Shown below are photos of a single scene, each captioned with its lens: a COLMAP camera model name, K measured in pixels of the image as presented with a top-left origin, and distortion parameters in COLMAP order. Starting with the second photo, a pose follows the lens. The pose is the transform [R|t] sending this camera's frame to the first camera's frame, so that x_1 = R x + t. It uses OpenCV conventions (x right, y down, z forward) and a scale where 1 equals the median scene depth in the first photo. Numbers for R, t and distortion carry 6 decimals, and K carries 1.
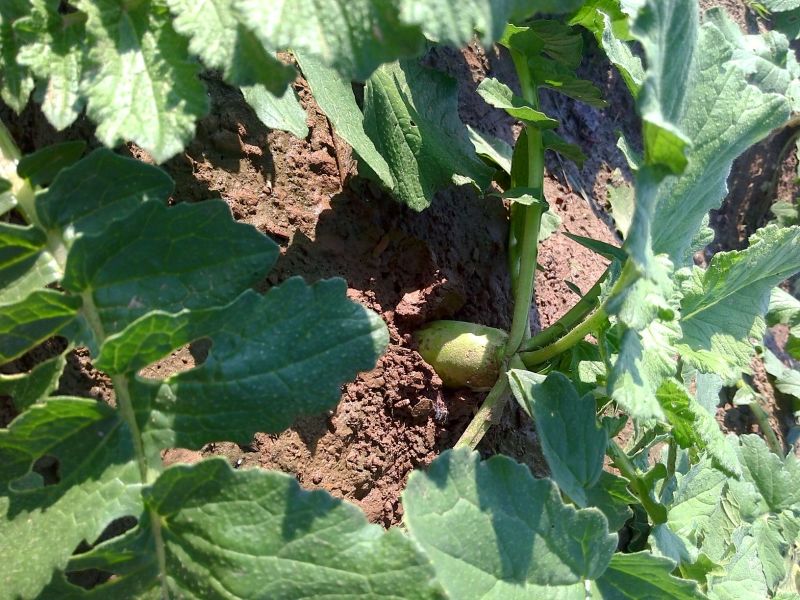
lens RADIAL K [[795.9, 0, 403.8], [0, 795.9, 261.7], [0, 0, 1]] dist [0.152764, -0.404987]
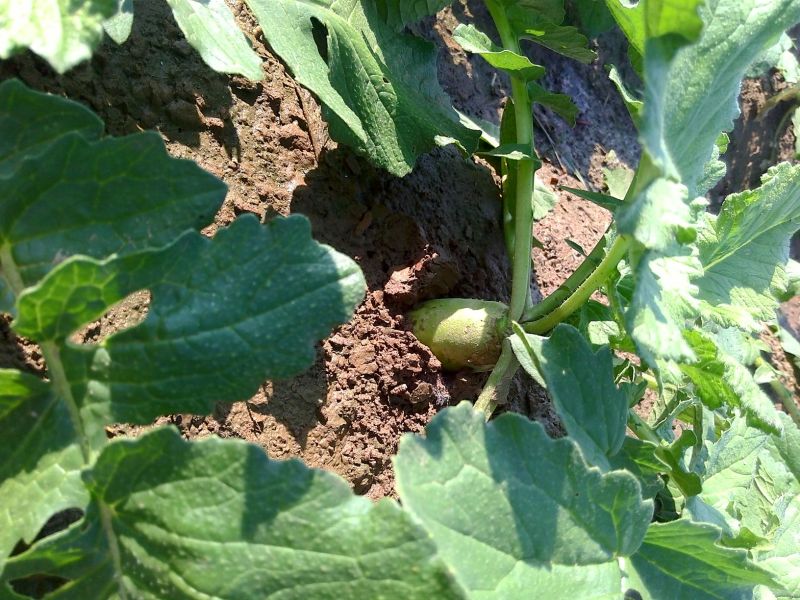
lens RADIAL K [[748.1, 0, 400.0], [0, 748.1, 300.0], [0, 0, 1]] dist [0.120616, -0.294426]
pose [[0.996919, -0.076228, -0.018498, 0.024232], [0.075853, 0.996914, -0.020195, 0.097220], [0.019981, 0.018729, 0.999625, 0.144868]]
